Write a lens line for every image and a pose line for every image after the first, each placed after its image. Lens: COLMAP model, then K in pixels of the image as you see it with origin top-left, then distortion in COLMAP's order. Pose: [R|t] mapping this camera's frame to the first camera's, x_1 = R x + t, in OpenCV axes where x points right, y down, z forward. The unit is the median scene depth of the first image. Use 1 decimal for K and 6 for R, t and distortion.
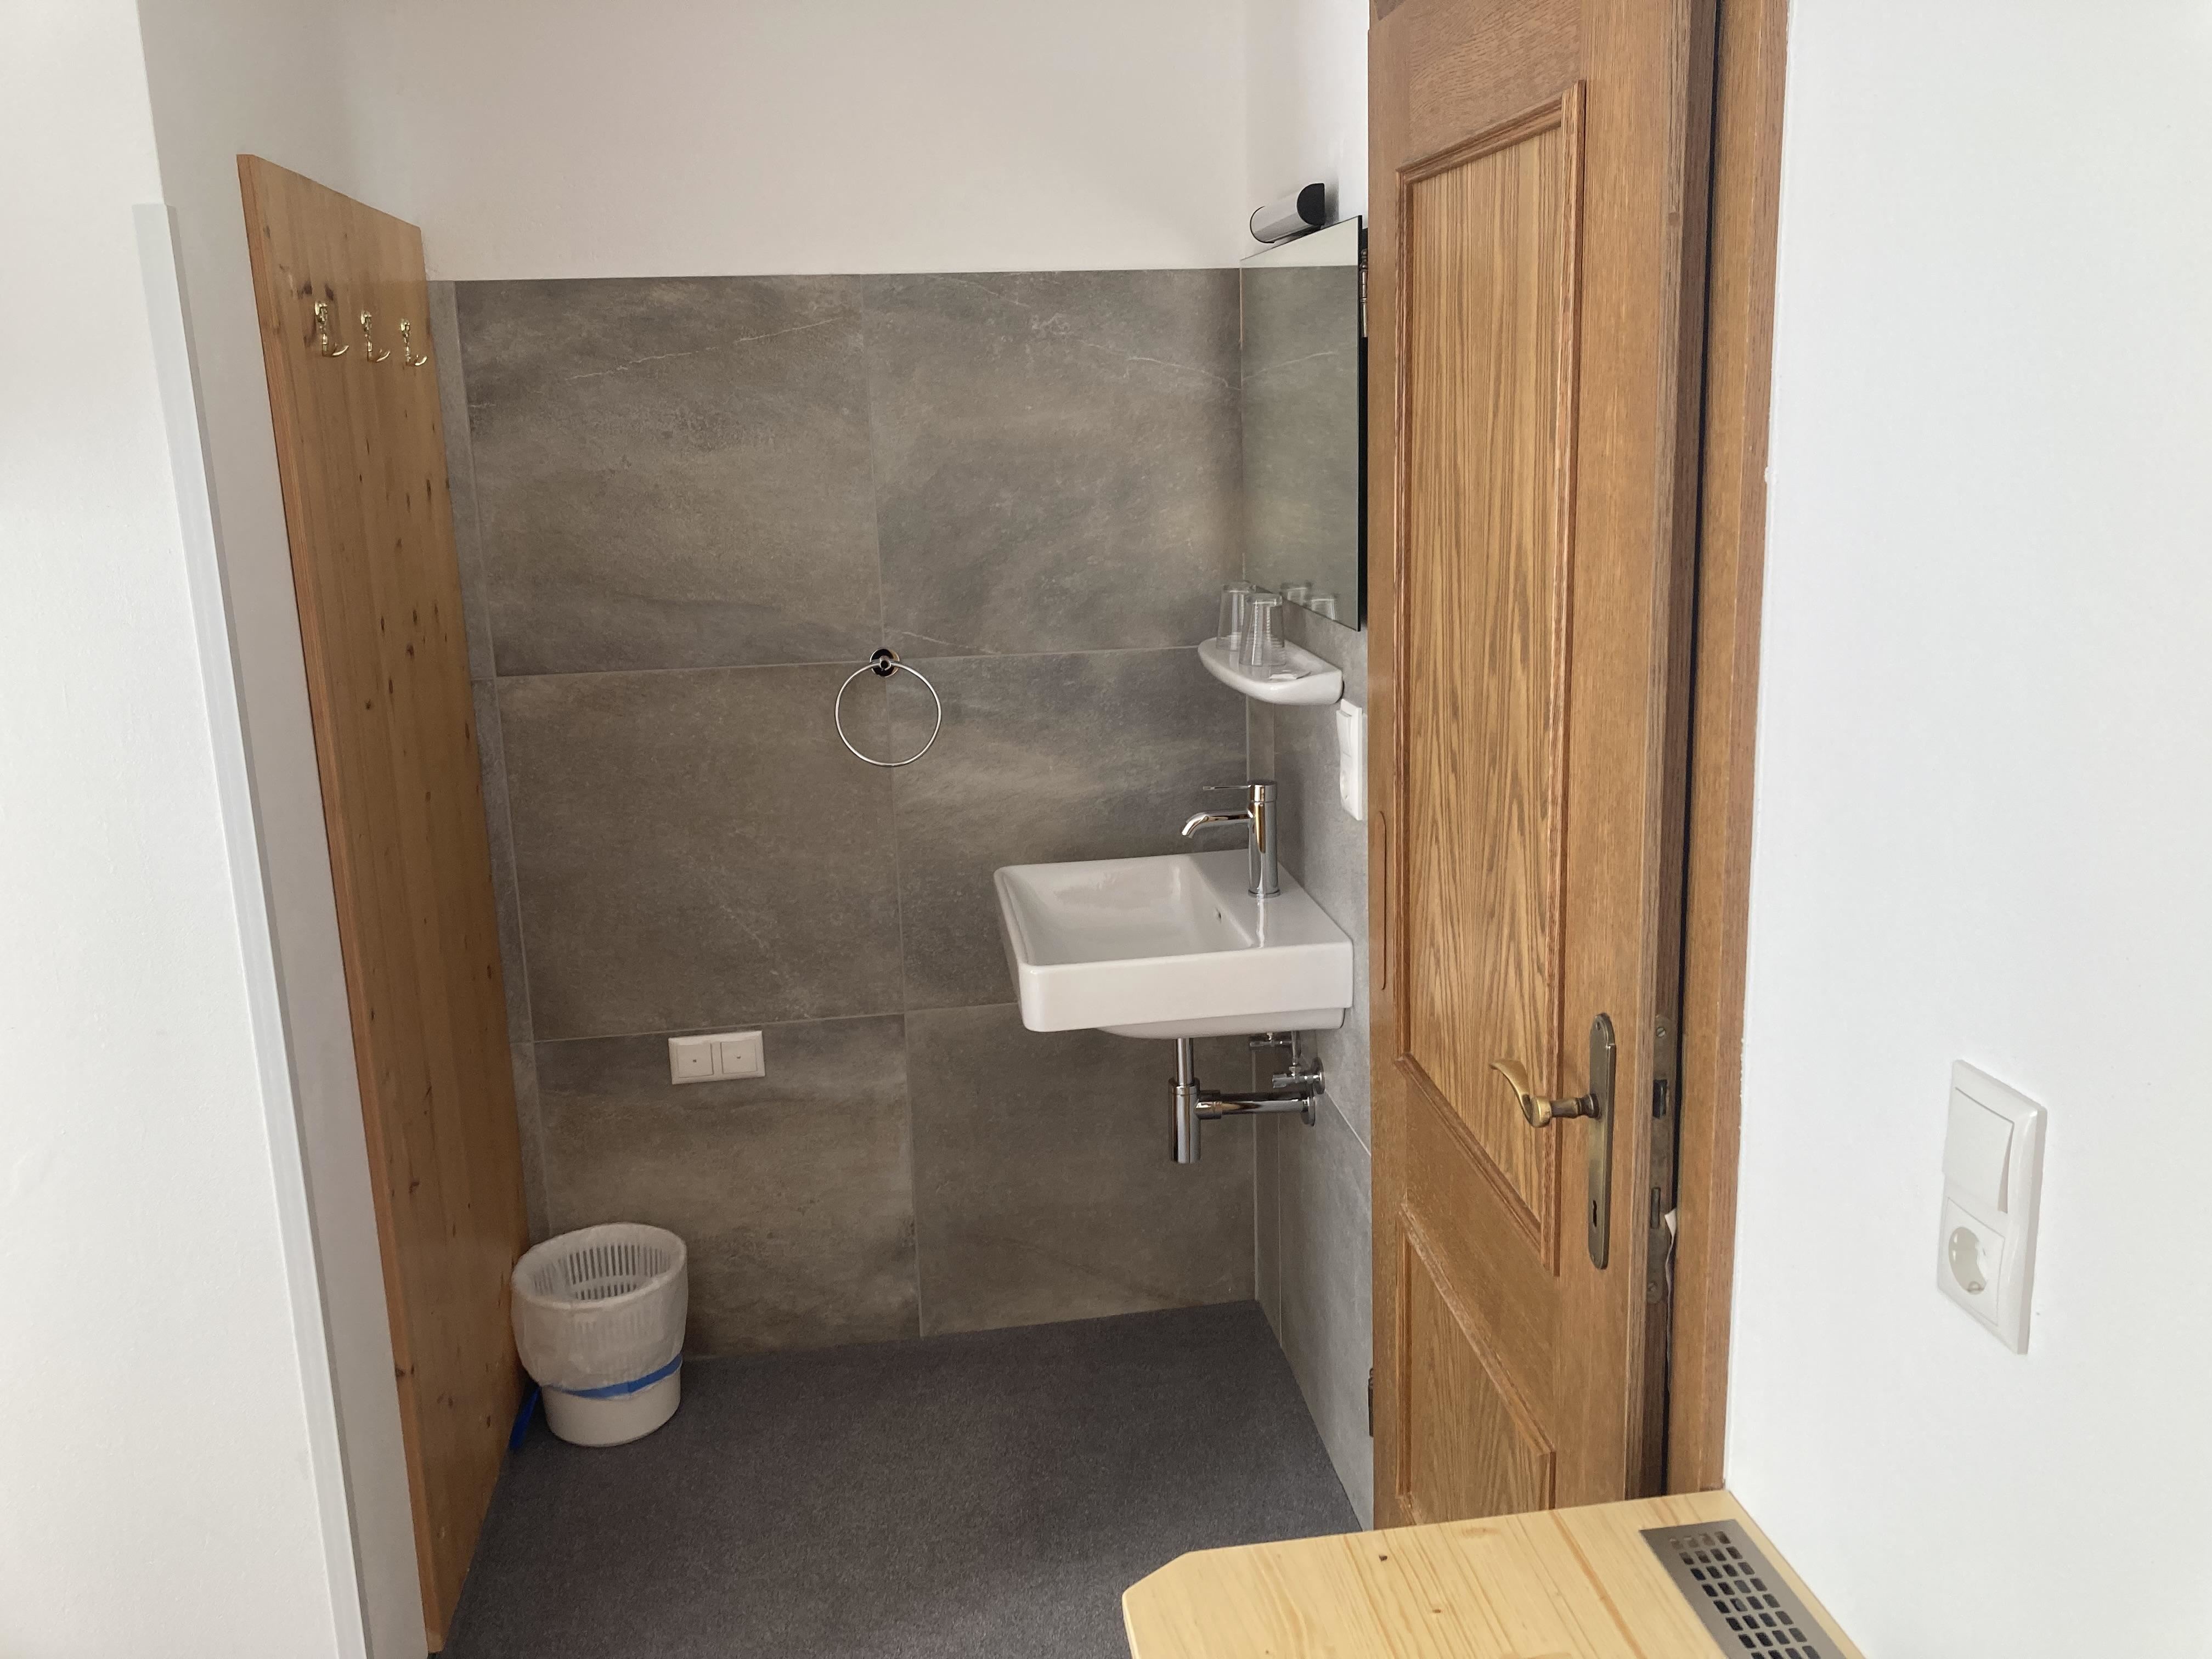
lens RADIAL K [[1808.3, 0, 1110.2], [0, 1808.3, 813.0], [0, 0, 1]] dist [0.008529, -0.002097]
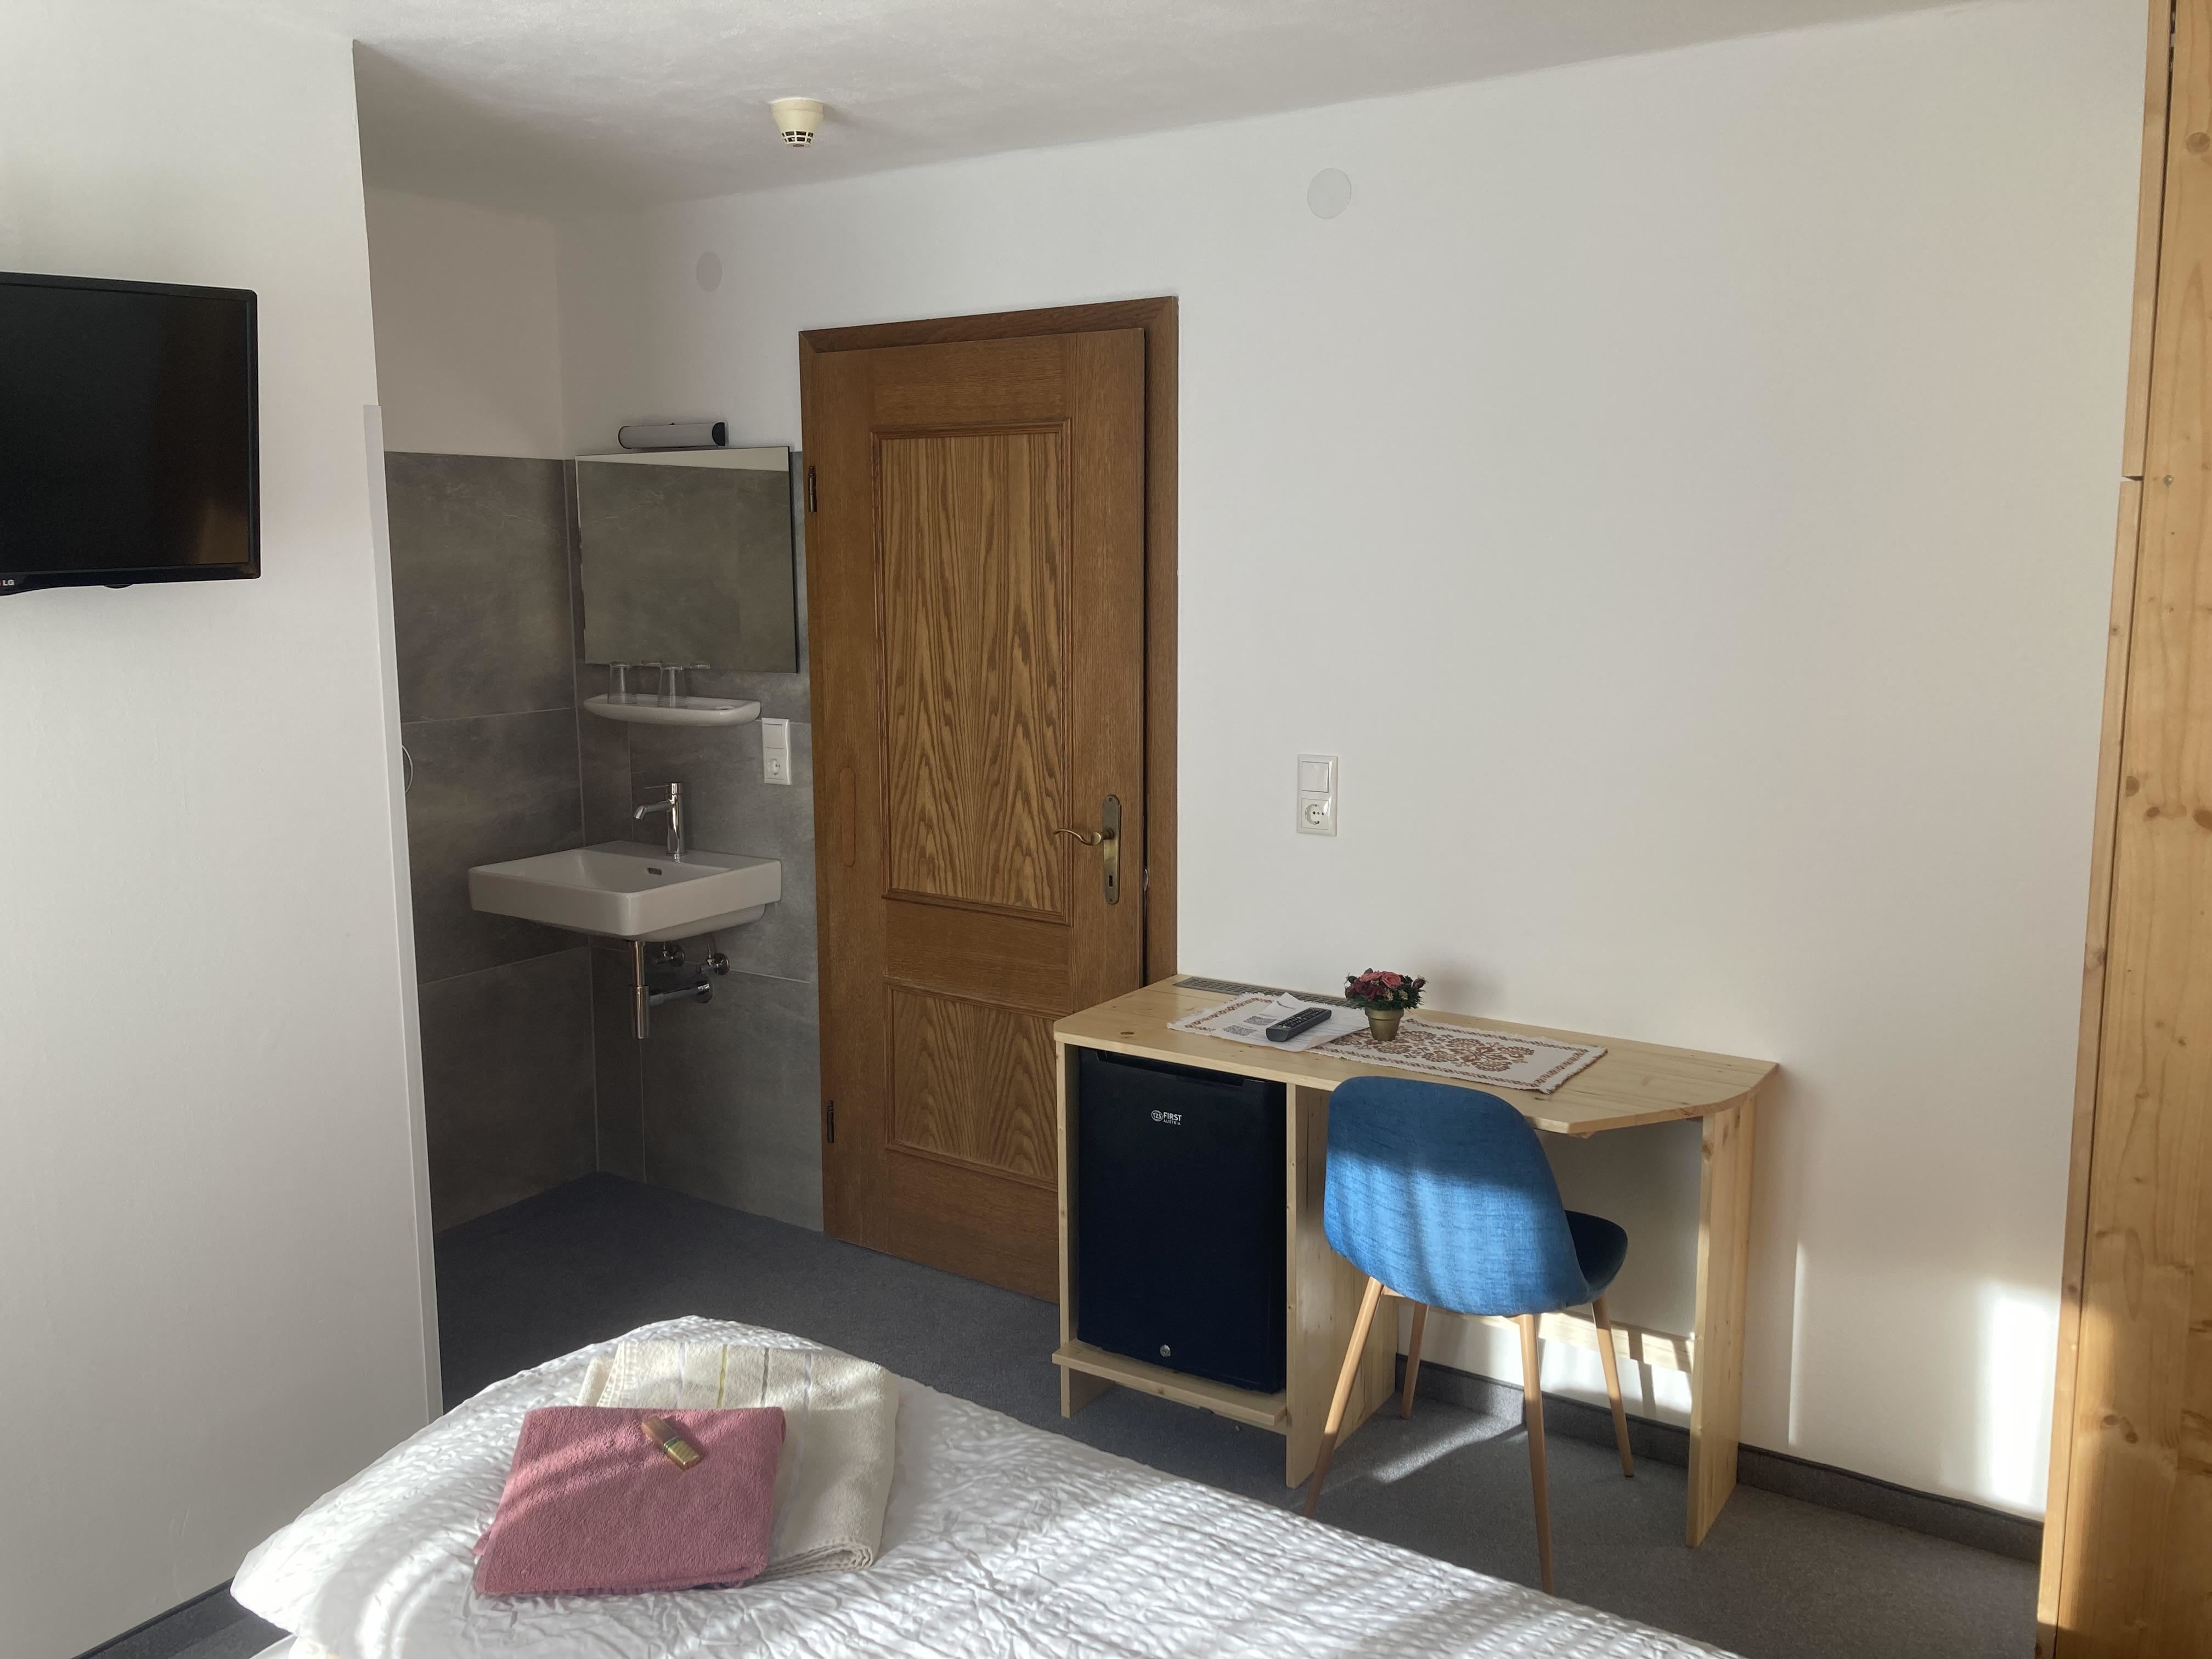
lens RADIAL K [[1808.3, 0, 1110.2], [0, 1808.3, 813.0], [0, 0, 1]] dist [0.008529, -0.002097]
pose [[0.658389, -0.080439, 0.748367, -0.944149], [0.150018, 0.988348, -0.025748, 0.119789], [-0.737576, 0.129220, 0.662785, -0.368062]]
